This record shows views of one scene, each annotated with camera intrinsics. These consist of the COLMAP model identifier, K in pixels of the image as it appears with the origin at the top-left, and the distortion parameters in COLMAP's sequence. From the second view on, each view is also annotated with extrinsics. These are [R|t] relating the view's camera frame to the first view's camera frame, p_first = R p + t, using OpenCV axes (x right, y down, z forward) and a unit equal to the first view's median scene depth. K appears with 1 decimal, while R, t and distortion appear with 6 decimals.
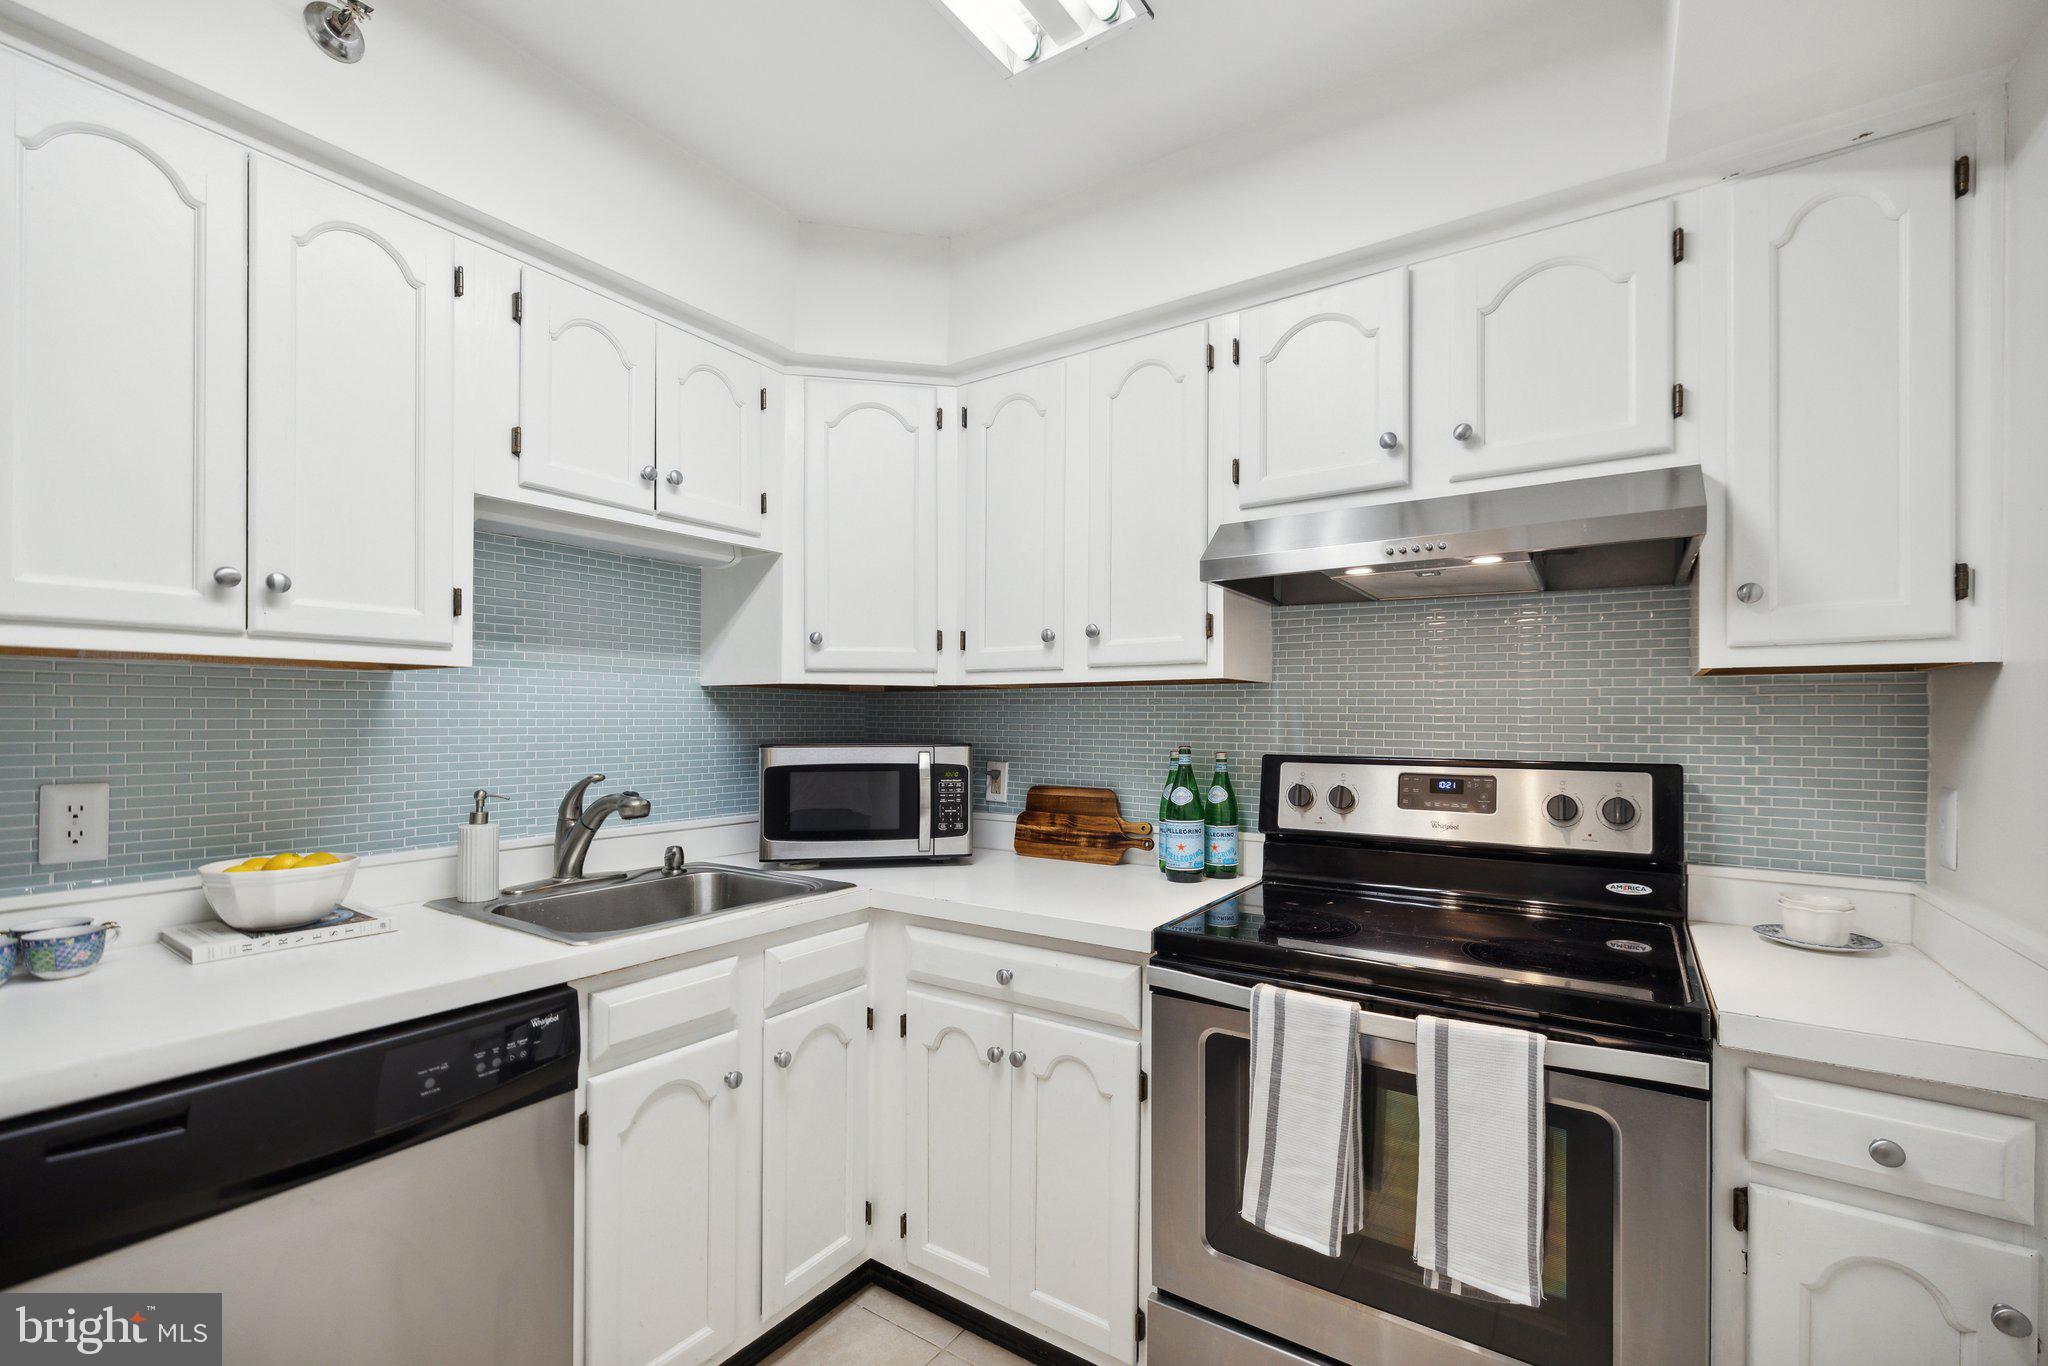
lens RADIAL K [[875.4, 0, 1033.8], [0, 875.4, 719.6], [0, 0, 1]] dist [0.002839, -0.000830]
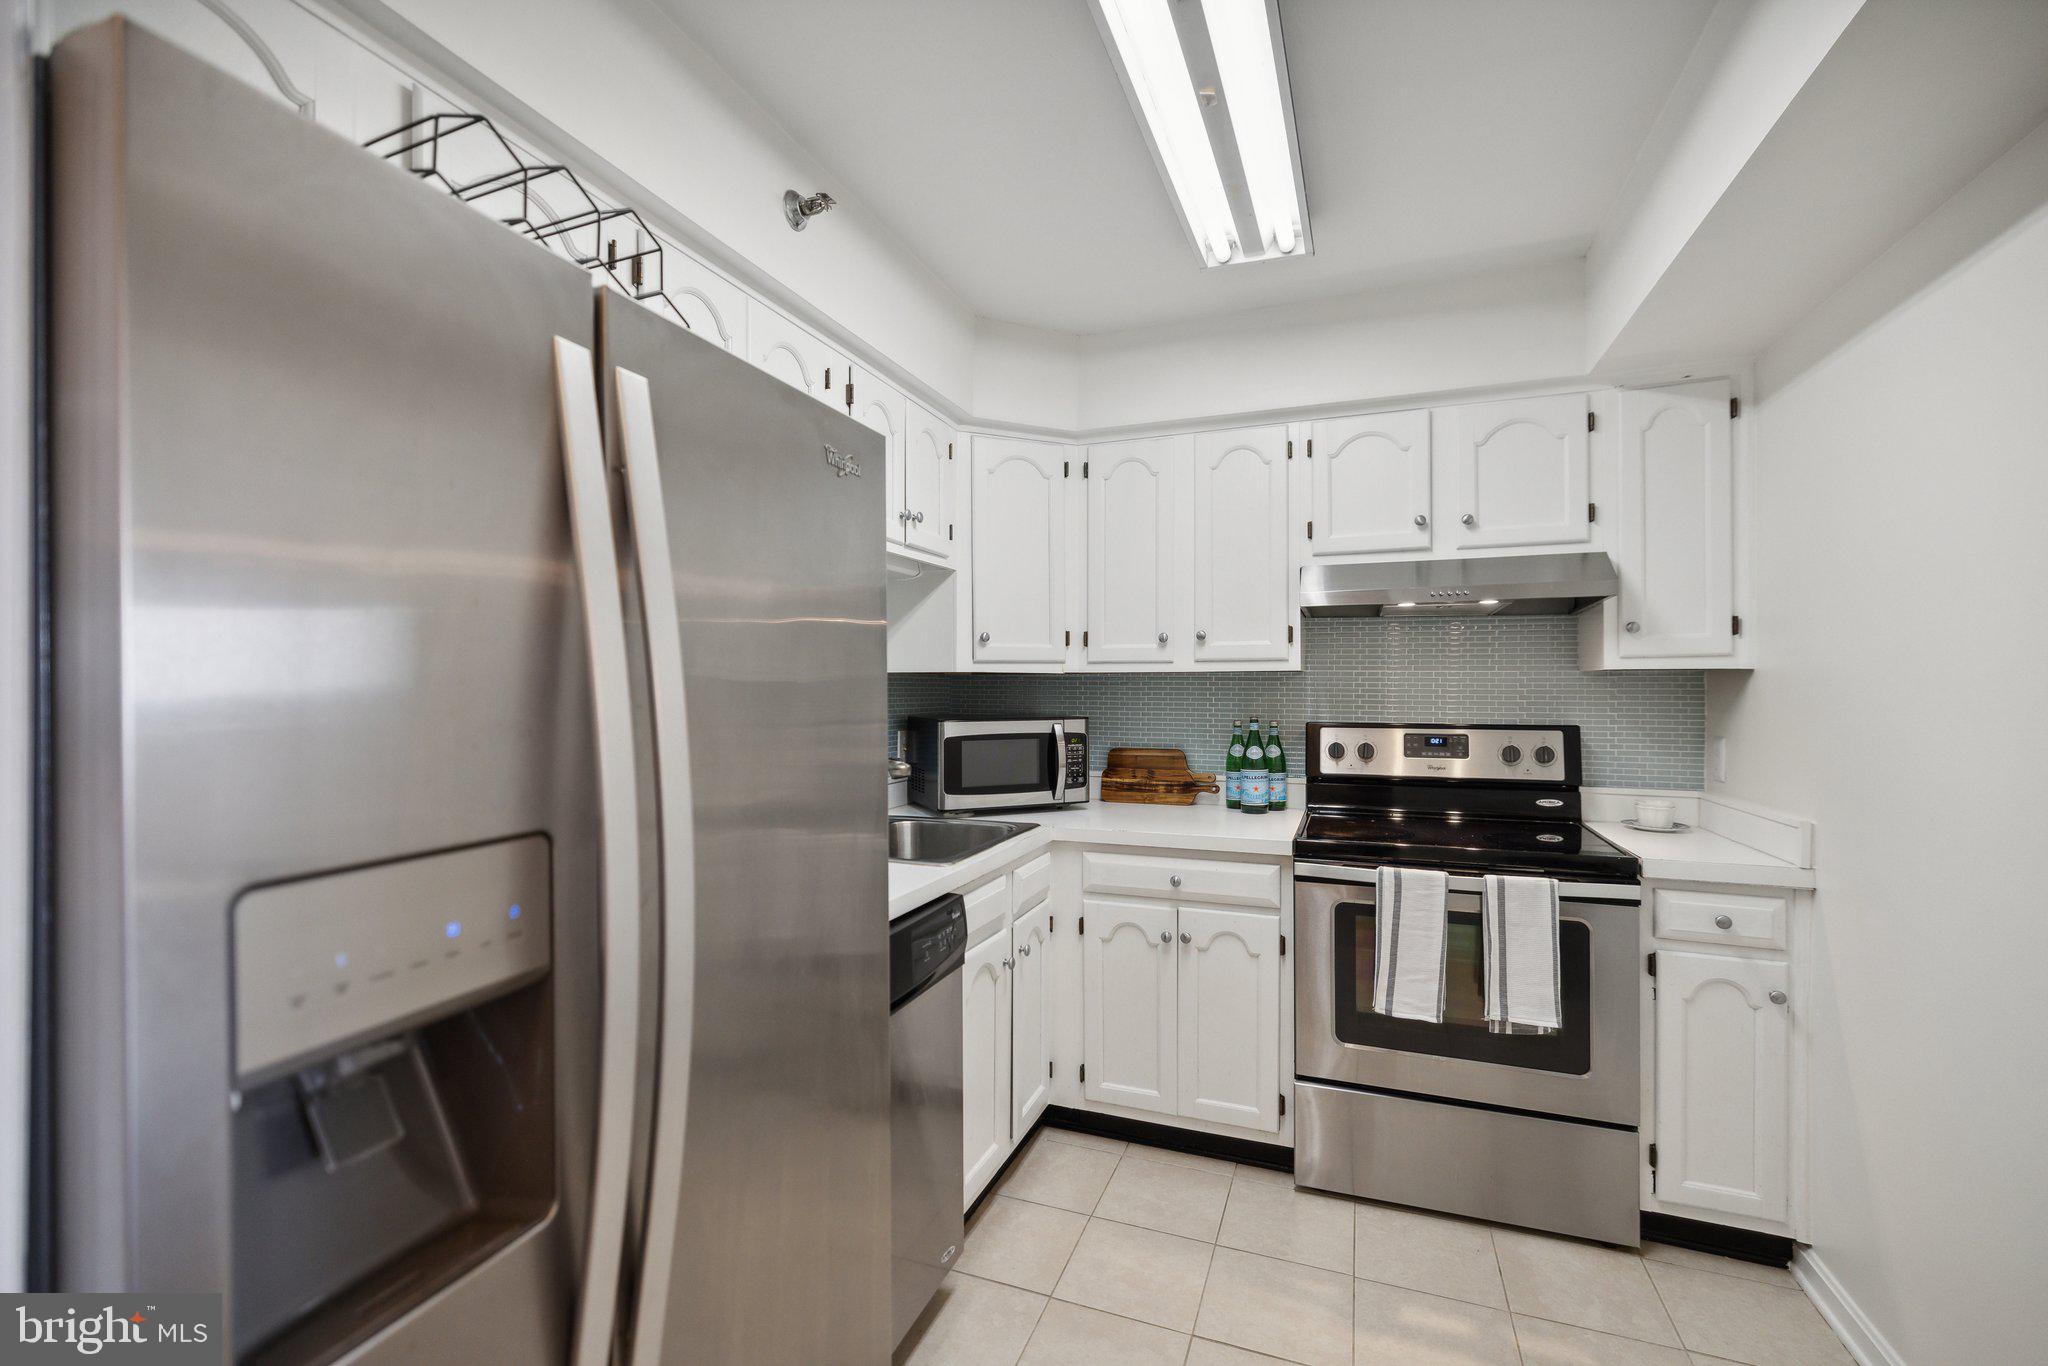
lens RADIAL K [[875.4, 0, 1019.4], [0, 875.4, 683.4], [0, 0, 1]] dist [0.002839, -0.000830]
pose [[0.973173, -0.003854, 0.230044, -0.650095], [0.004335, 0.999989, -0.001583, -0.029311], [-0.230035, 0.002537, 0.973179, -0.352931]]
